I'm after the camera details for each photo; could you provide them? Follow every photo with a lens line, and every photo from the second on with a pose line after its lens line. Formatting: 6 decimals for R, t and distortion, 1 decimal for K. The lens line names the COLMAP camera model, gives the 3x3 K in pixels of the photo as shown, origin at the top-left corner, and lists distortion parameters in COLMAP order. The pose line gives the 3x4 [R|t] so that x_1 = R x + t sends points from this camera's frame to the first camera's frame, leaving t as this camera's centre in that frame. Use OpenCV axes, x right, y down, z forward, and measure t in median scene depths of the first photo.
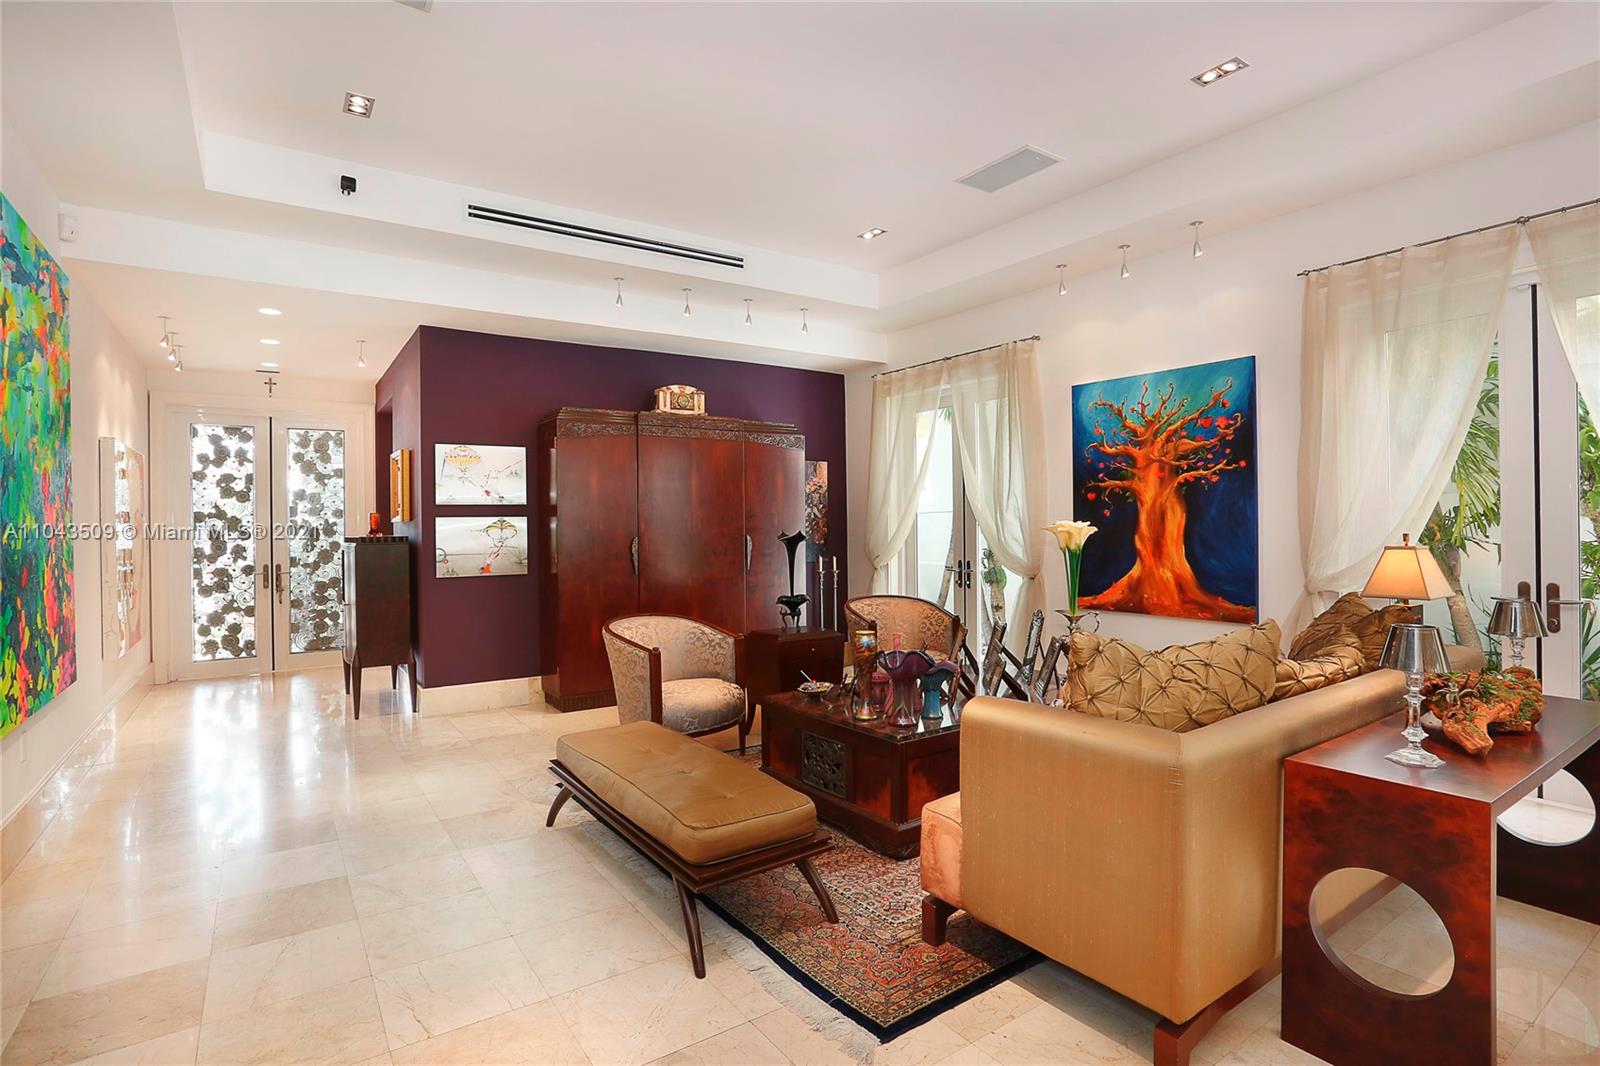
lens RADIAL K [[801.7, 0, 808.7], [0, 801.7, 529.2], [0, 0, 1]] dist [-0.060697, 0.022005]
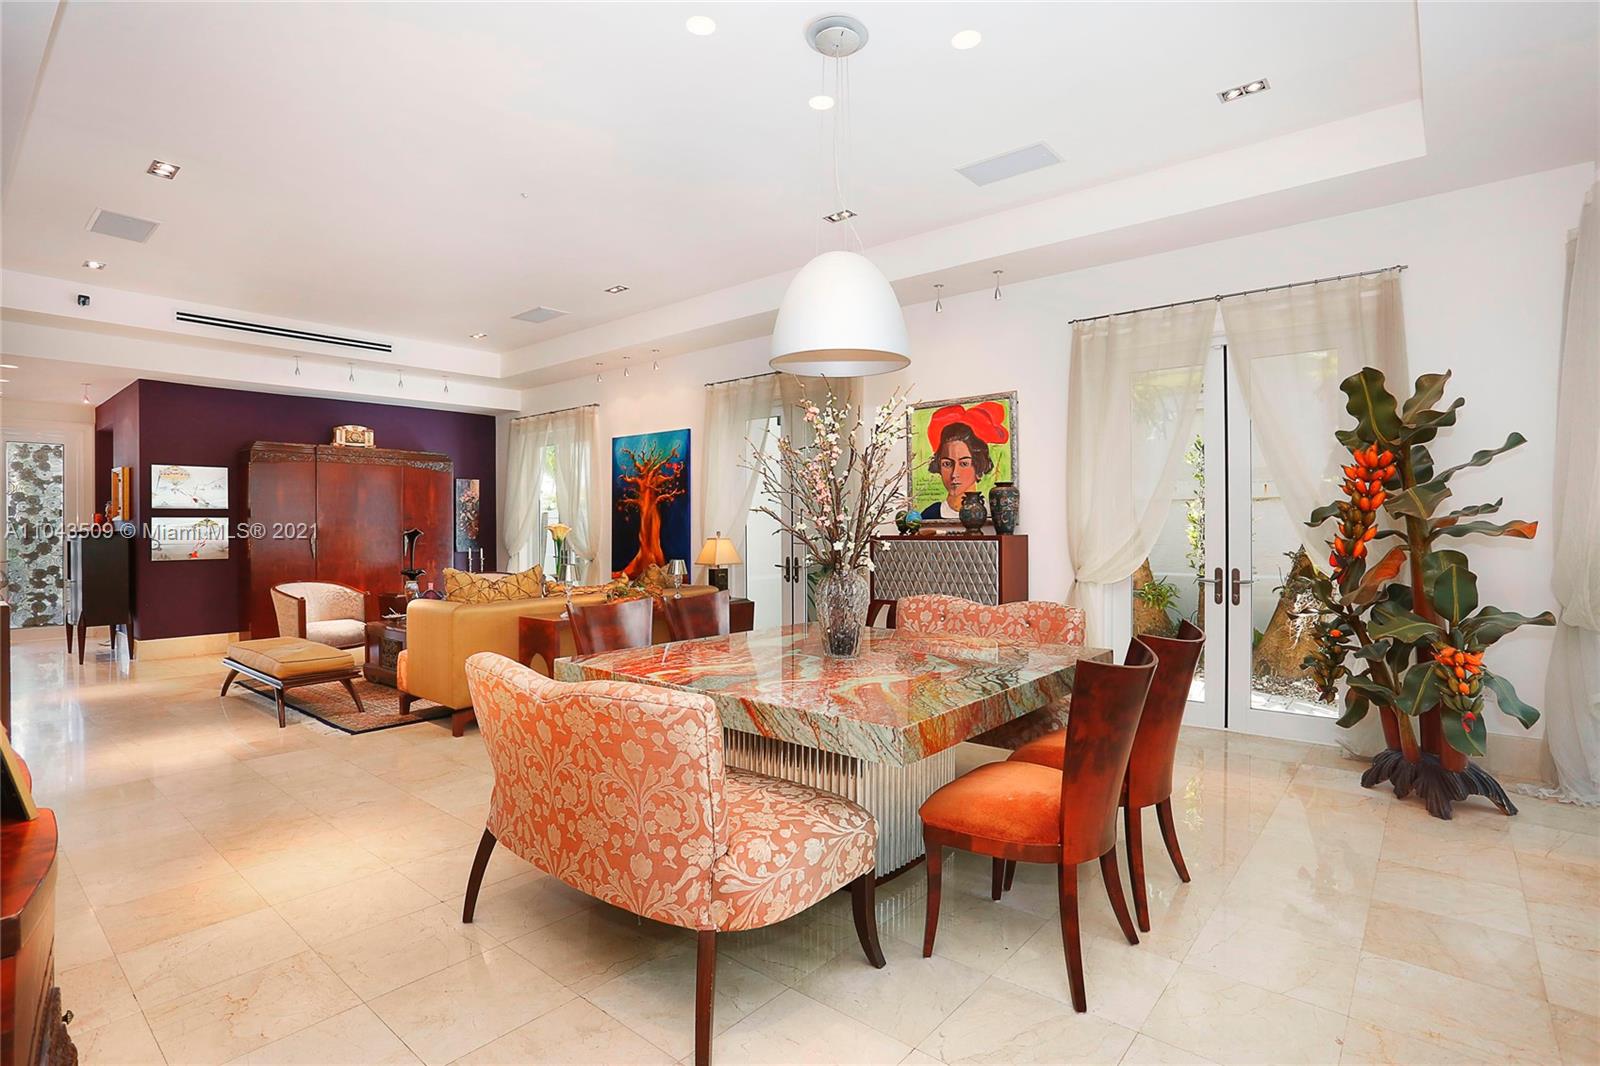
lens RADIAL K [[801.7, 0, 826.2], [0, 801.7, 526.5], [0, 0, 1]] dist [-0.060697, 0.022005]
pose [[0.963730, 0.006670, 0.266795, 0.240853], [-0.004988, 0.999963, -0.006978, 0.003531], [-0.266832, 0.005394, 0.963728, -0.490165]]
